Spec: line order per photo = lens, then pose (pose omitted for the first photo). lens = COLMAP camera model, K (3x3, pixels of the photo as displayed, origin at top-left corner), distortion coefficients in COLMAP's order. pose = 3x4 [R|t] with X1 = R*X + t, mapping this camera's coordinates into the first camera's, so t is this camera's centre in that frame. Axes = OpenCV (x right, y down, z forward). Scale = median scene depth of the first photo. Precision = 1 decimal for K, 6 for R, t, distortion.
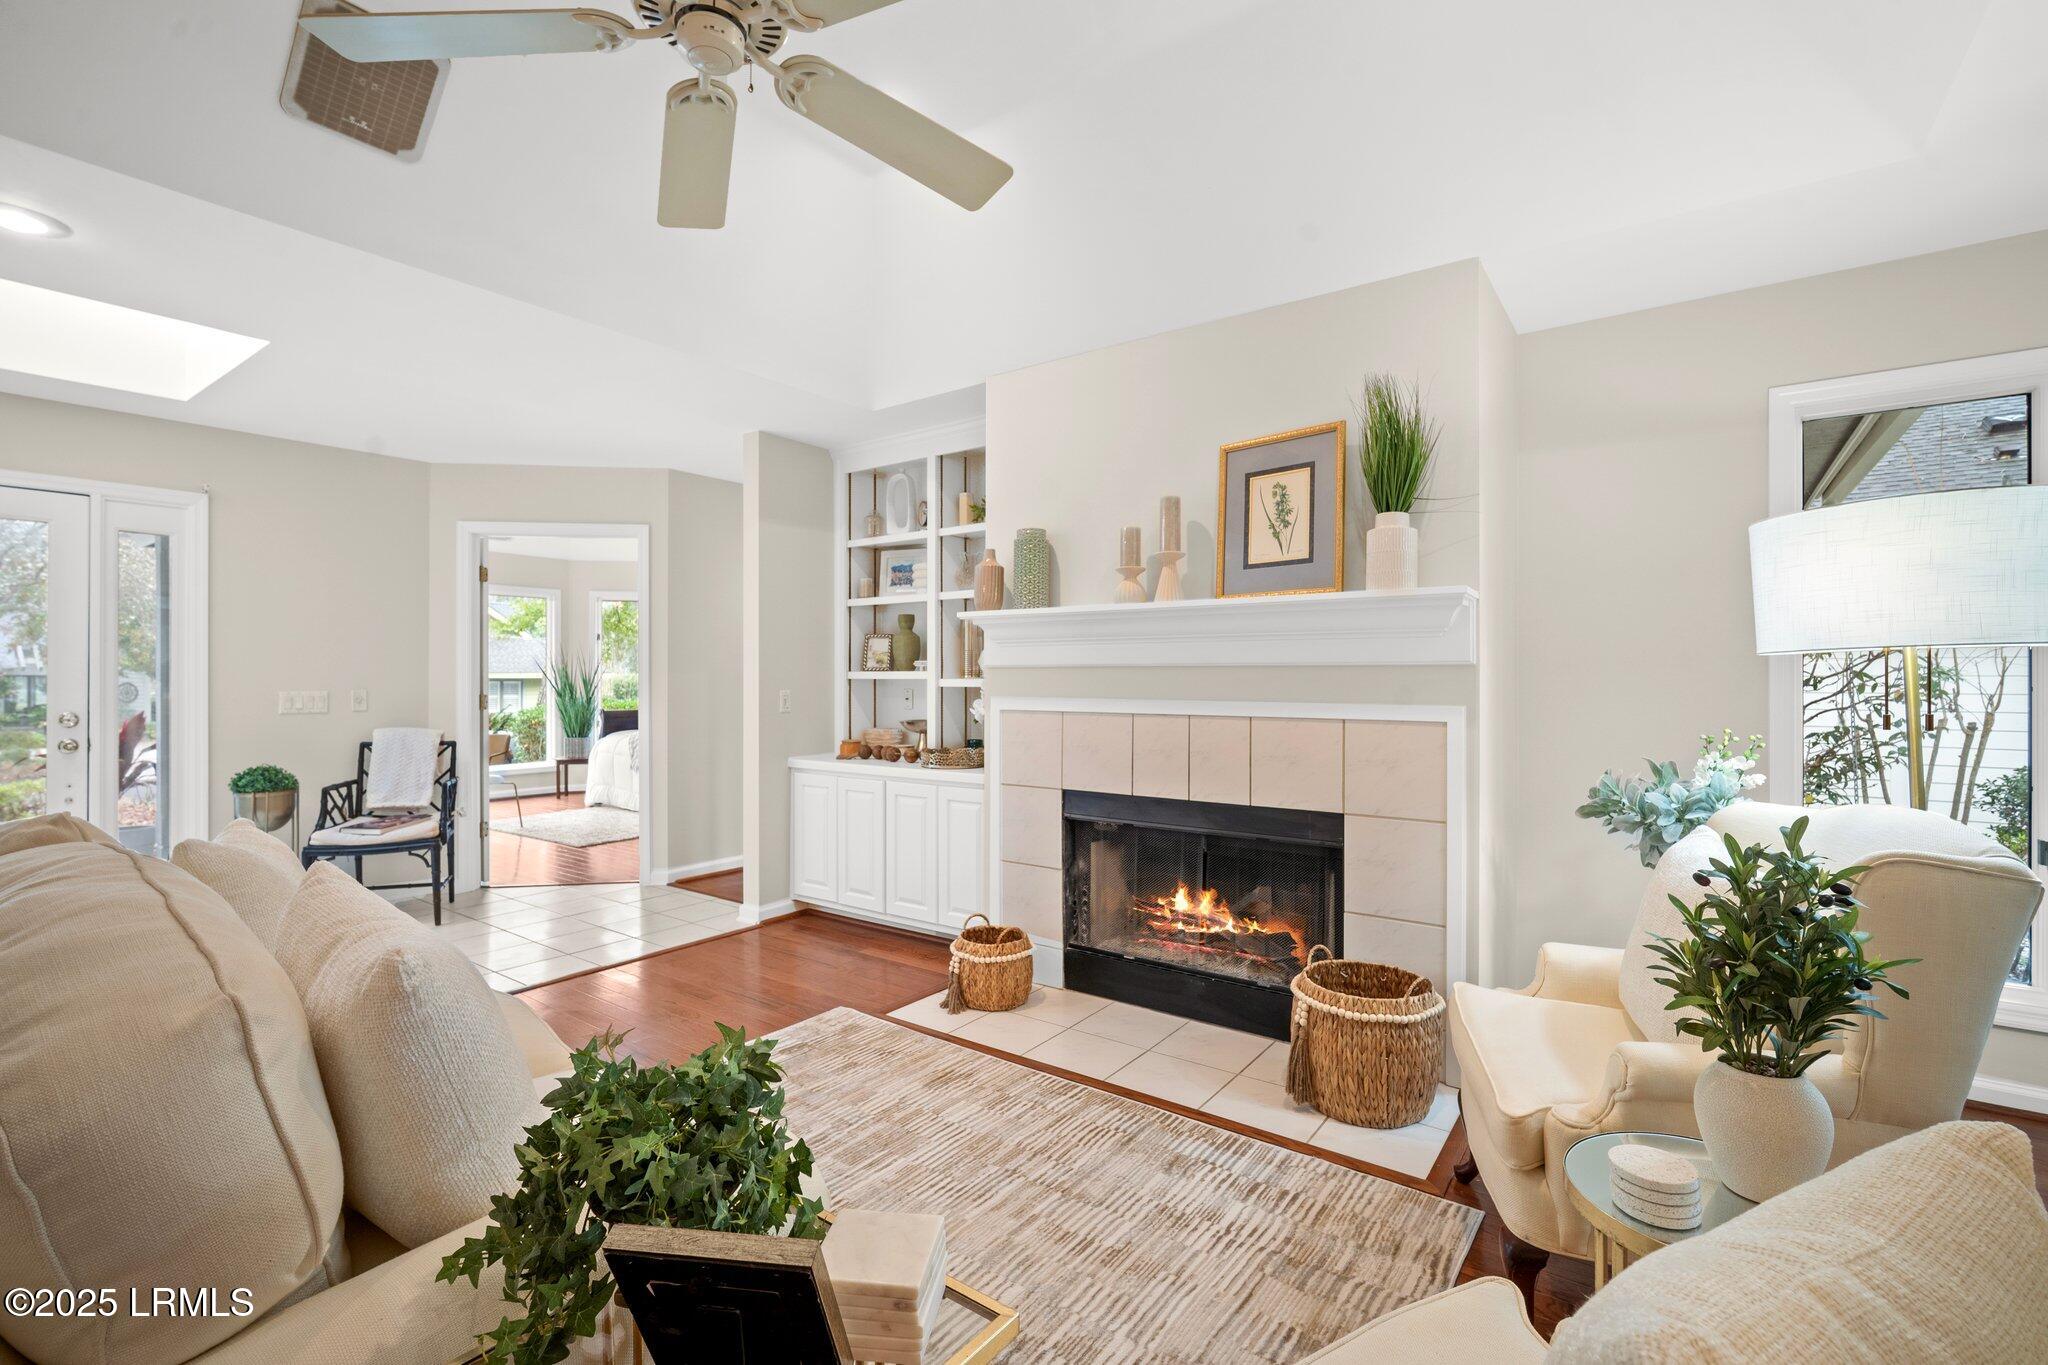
lens RADIAL K [[916.2, 0, 1017.5], [0, 916.2, 682.9], [0, 0, 1]] dist [-0.014753, 0.003369]
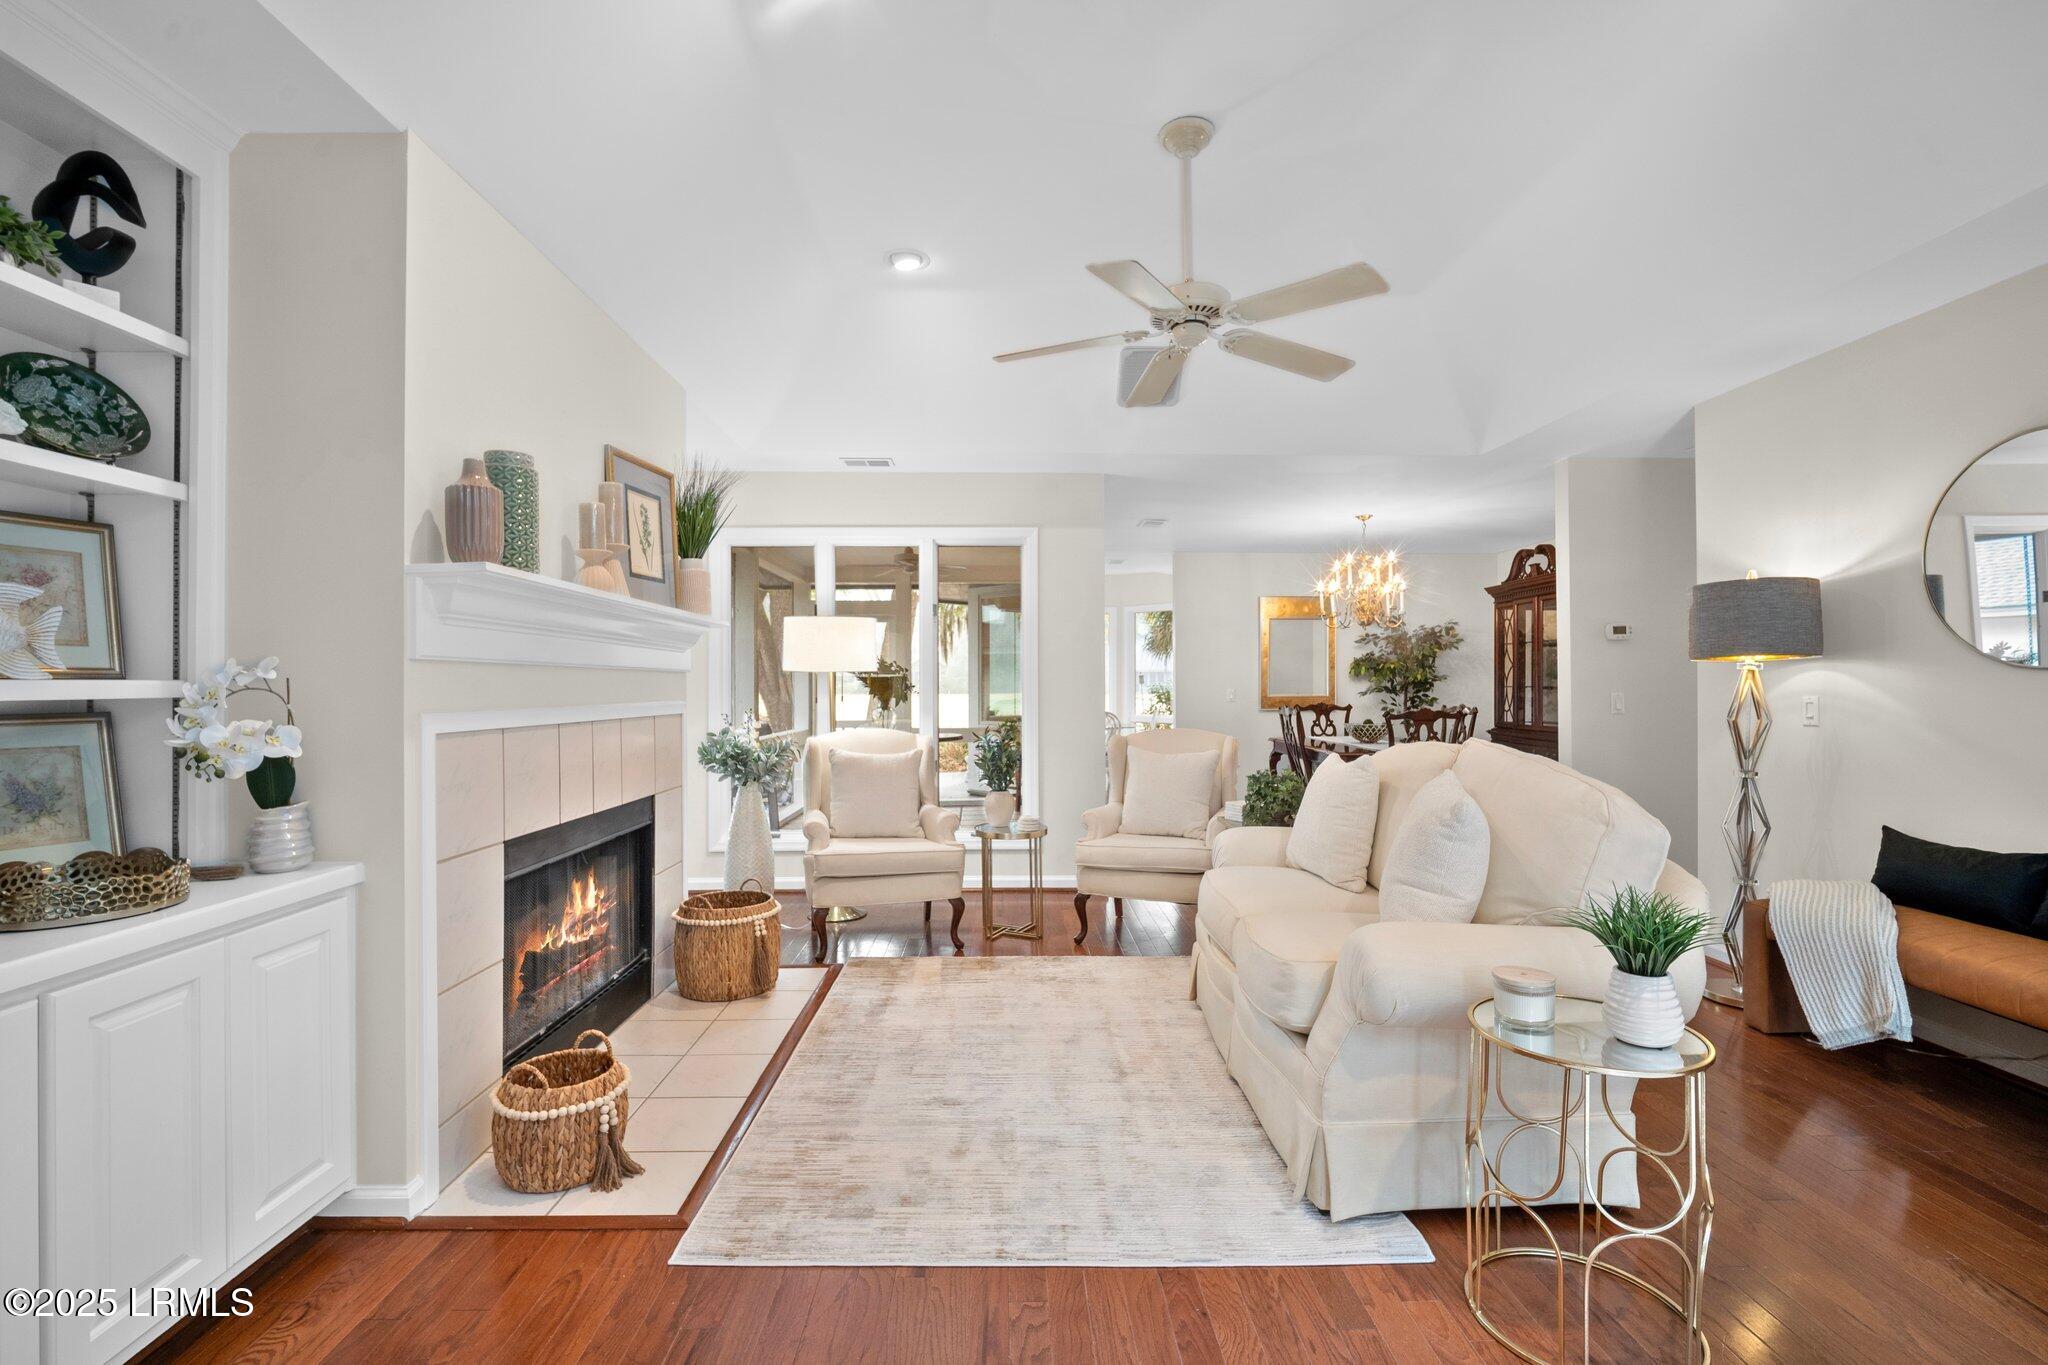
lens RADIAL K [[916.2, 0, 1040.8], [0, 916.2, 680.4], [0, 0, 1]] dist [-0.014753, 0.003369]
pose [[-0.630452, 0.006589, 0.776200, -0.809149], [0.007409, 0.999970, -0.002471, 0.000282], [-0.776193, 0.004193, -0.630482, 1.228495]]
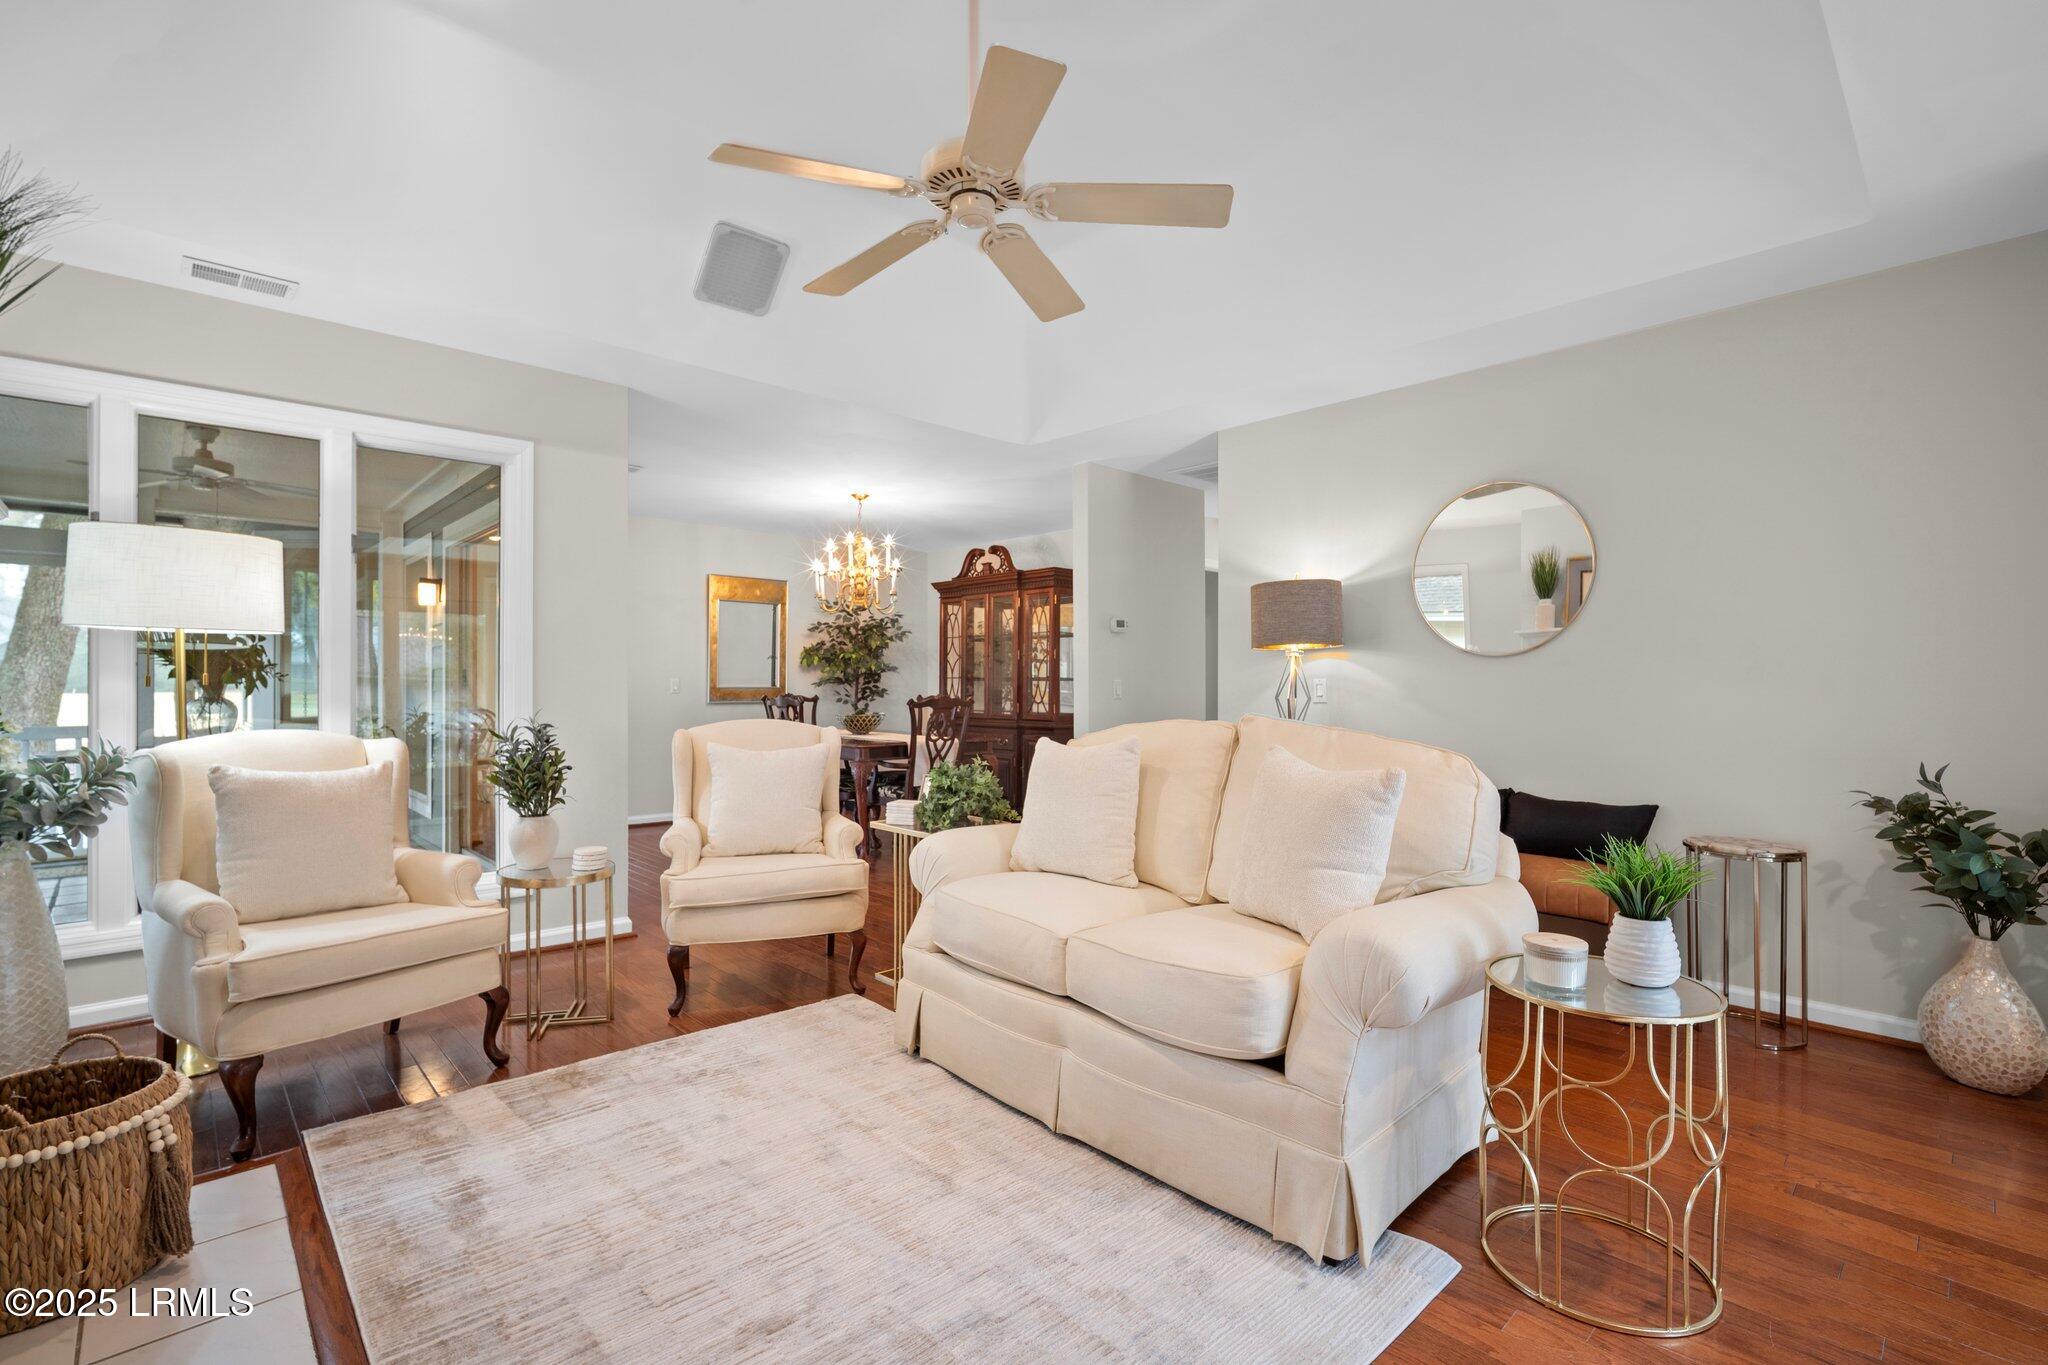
lens RADIAL K [[916.2, 0, 1023.5], [0, 916.2, 684.0], [0, 0, 1]] dist [-0.014753, 0.003369]
pose [[-0.985509, -0.000859, 0.169622, -0.338336], [0.000022, 0.999987, 0.005195, 0.024338], [-0.169624, 0.005124, -0.985496, 1.238530]]
